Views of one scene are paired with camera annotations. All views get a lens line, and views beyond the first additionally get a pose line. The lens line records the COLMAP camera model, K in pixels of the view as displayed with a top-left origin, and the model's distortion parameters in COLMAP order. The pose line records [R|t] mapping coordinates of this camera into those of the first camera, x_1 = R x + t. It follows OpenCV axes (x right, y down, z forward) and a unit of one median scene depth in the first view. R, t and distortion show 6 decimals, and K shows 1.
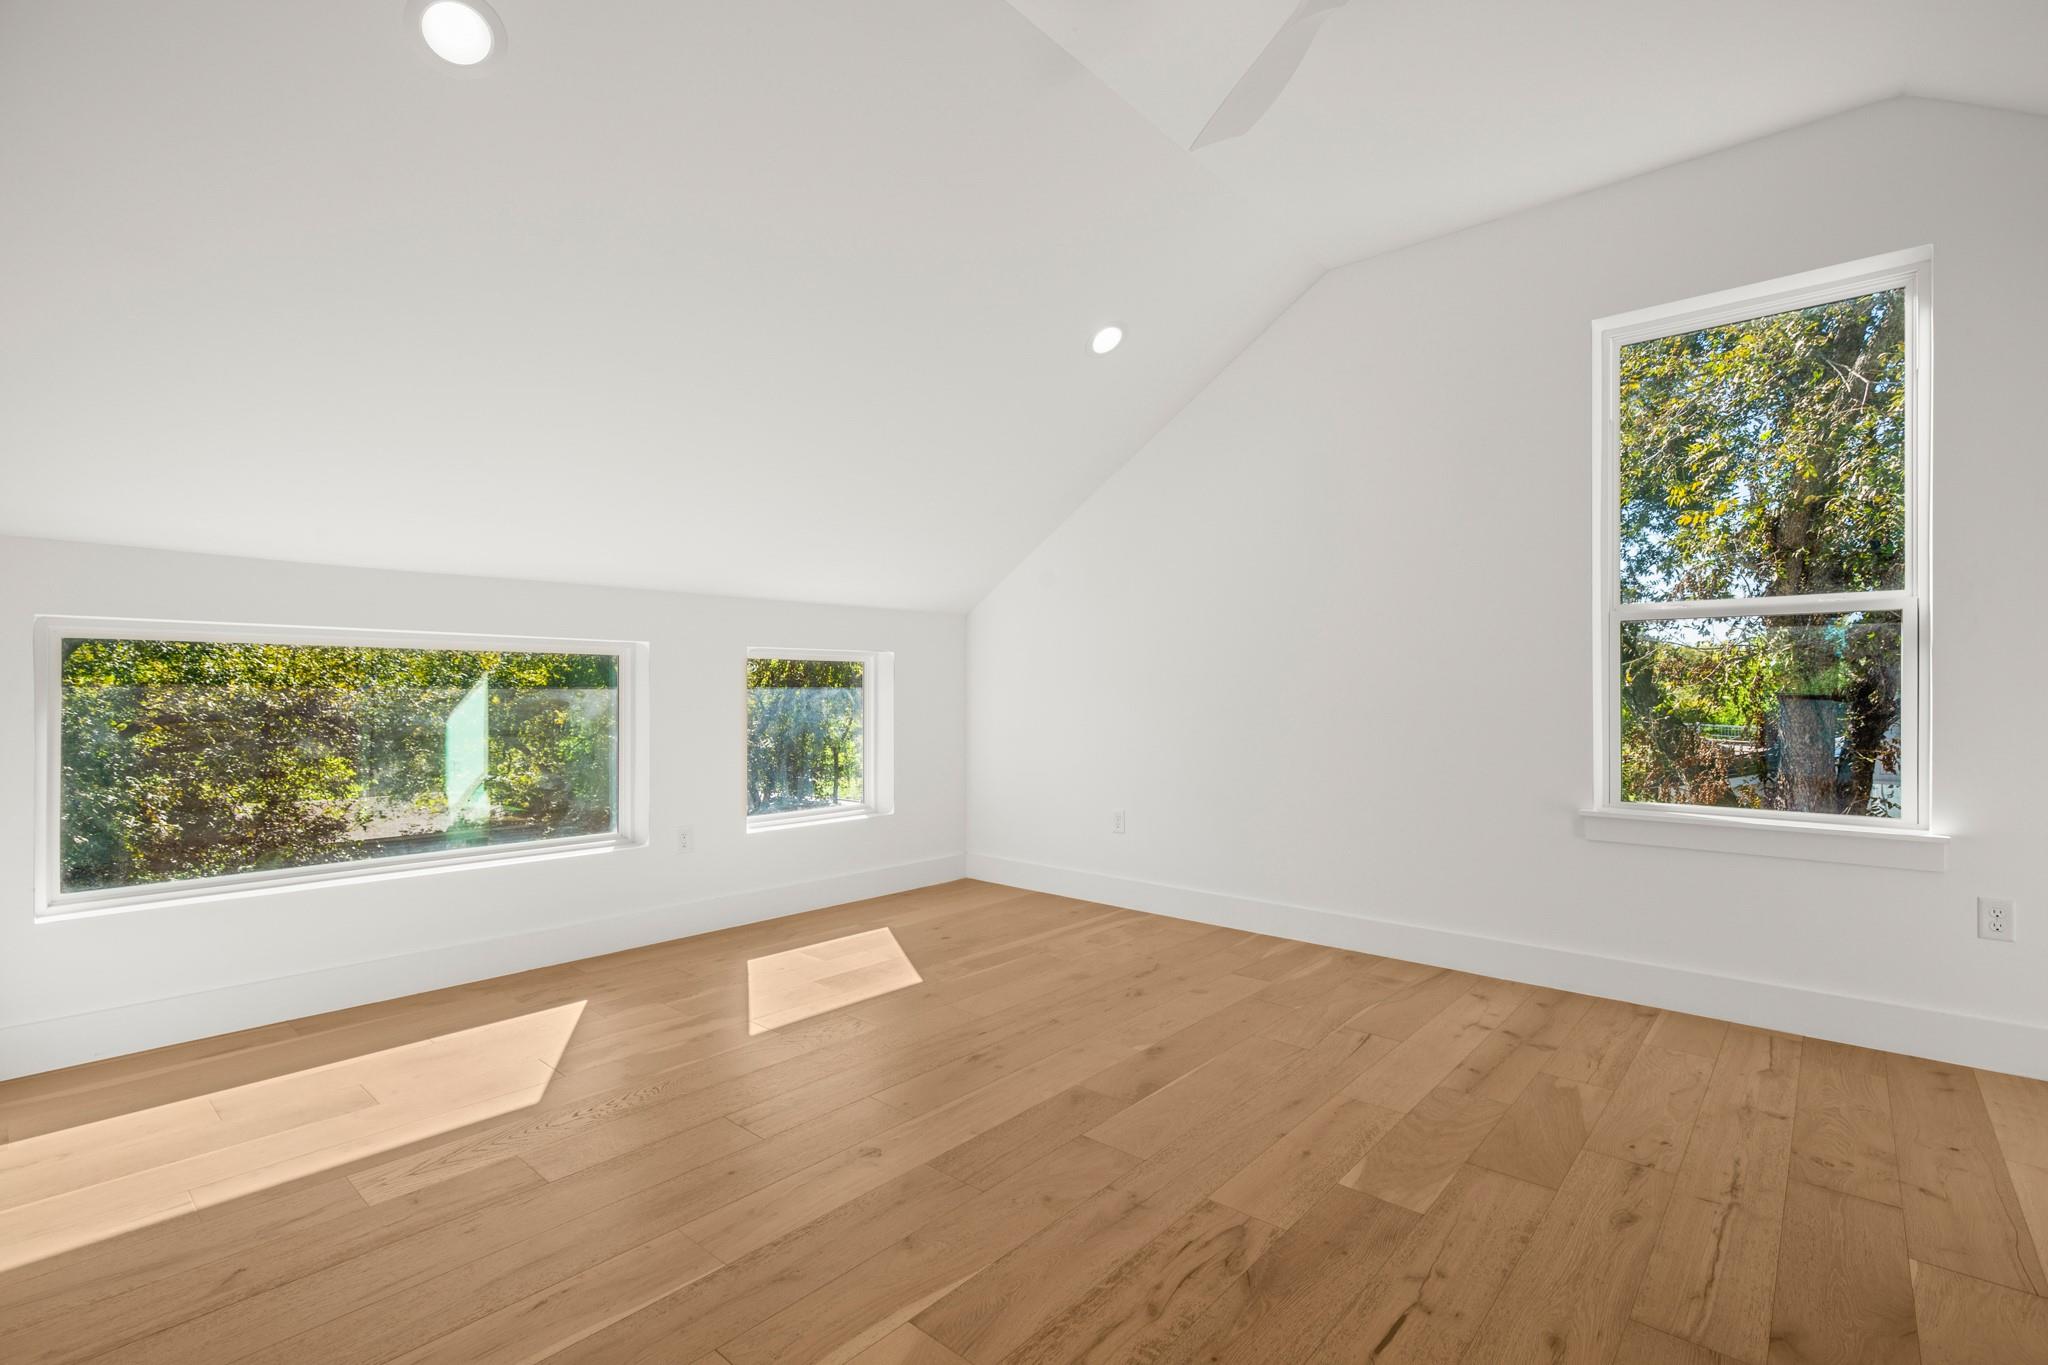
lens RADIAL K [[933.1, 0, 1063.8], [0, 933.1, 689.7], [0, 0, 1]] dist [0.006606, -0.002893]
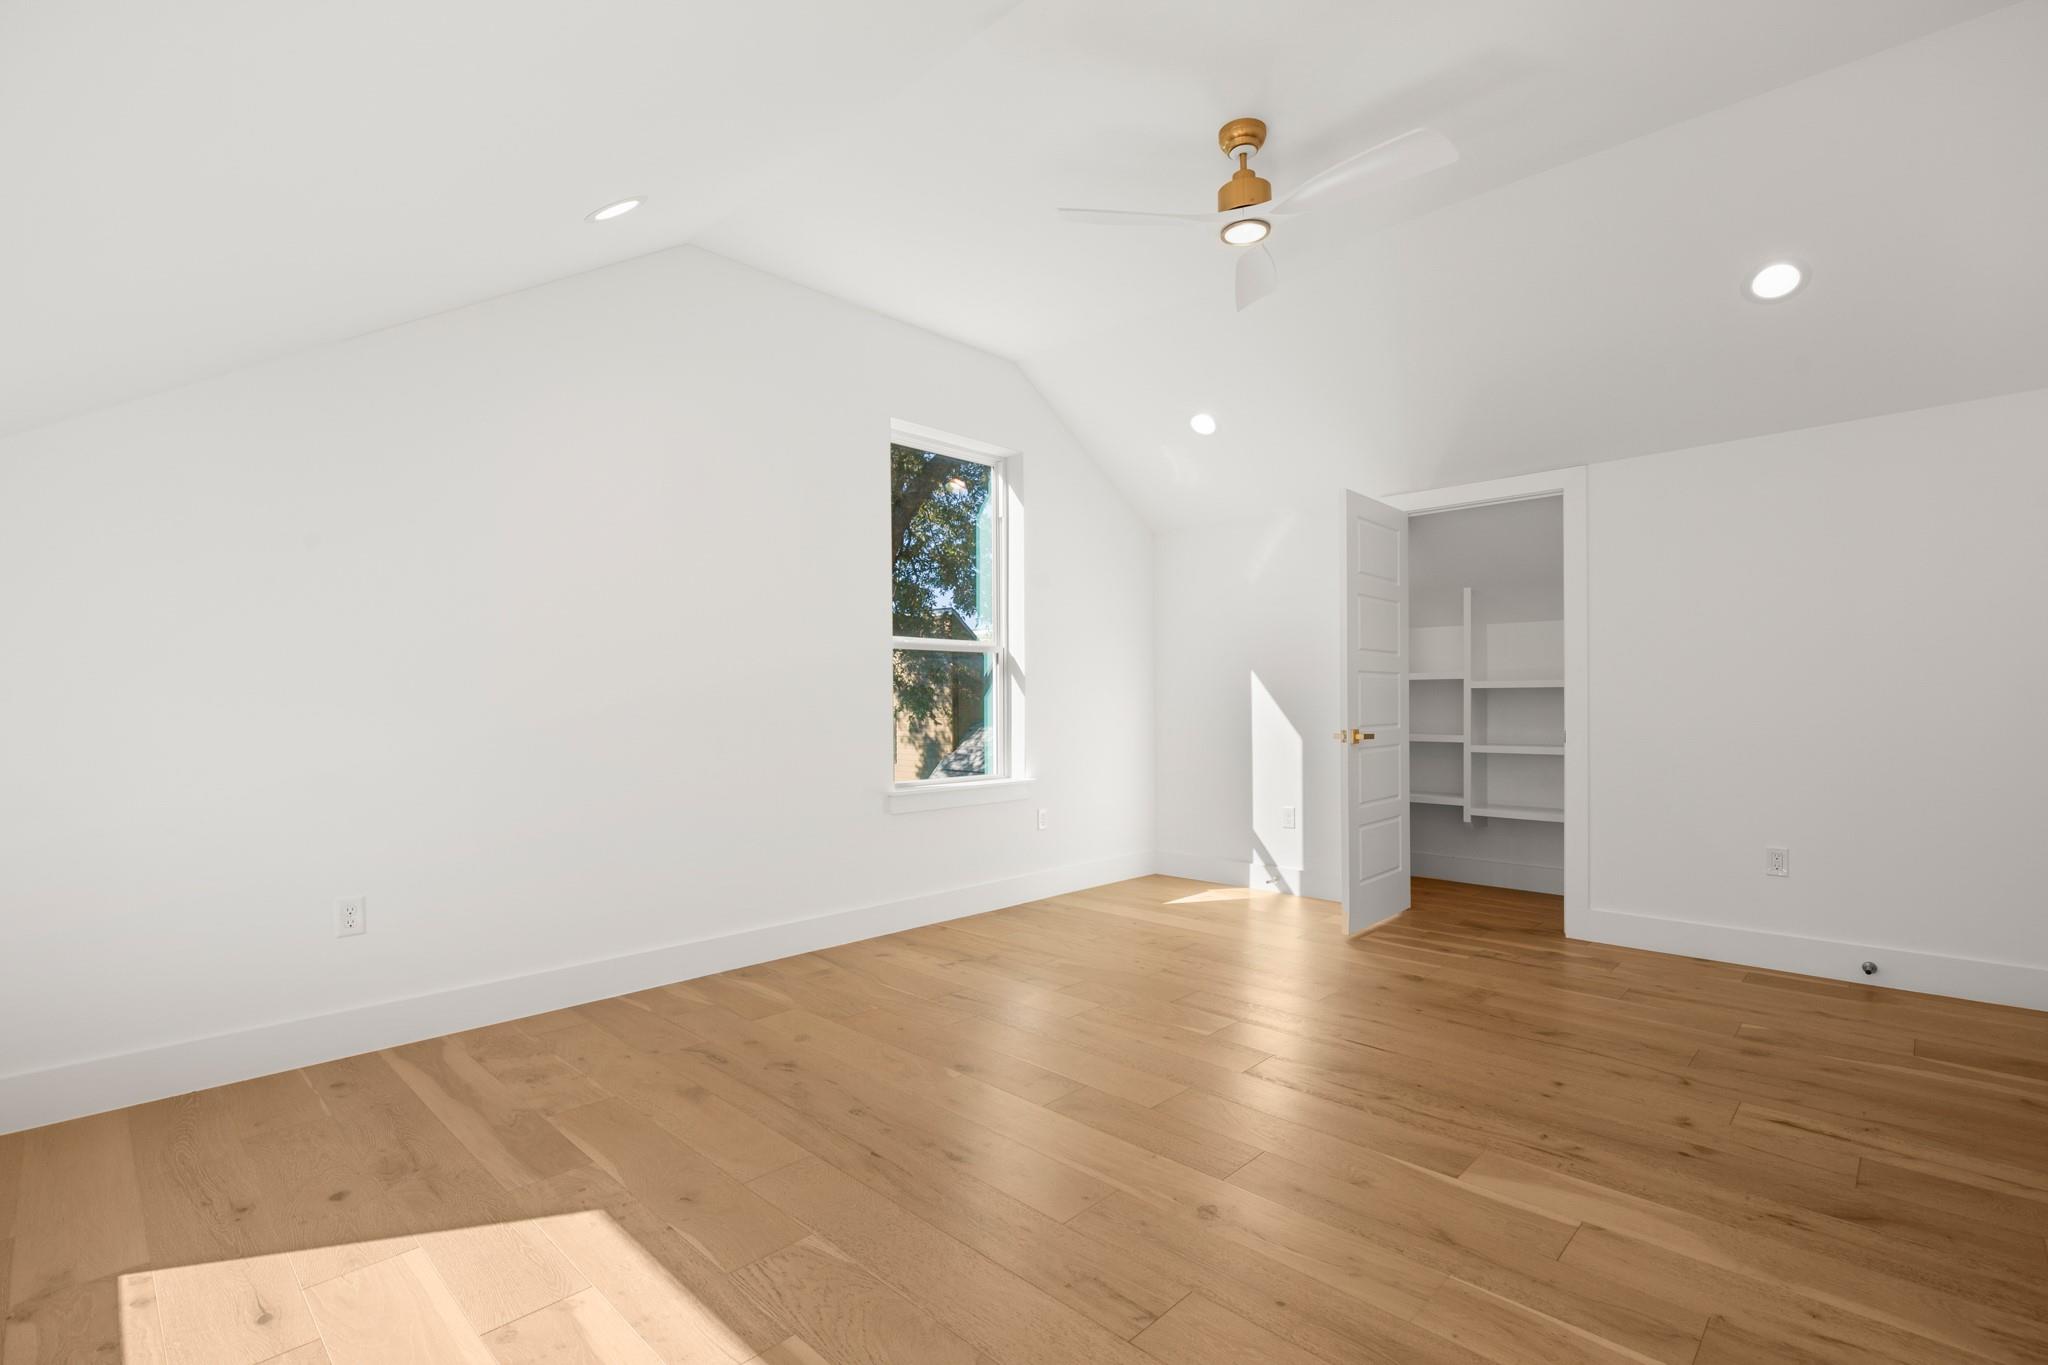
lens RADIAL K [[933.1, 0, 1026.1], [0, 933.1, 690.7], [0, 0, 1]] dist [0.006606, -0.002893]
pose [[0.073885, 0.008028, 0.997234, -0.709195], [0.003626, 0.999959, -0.008318, 0.000306], [-0.997260, 0.004230, 0.073853, 0.699624]]
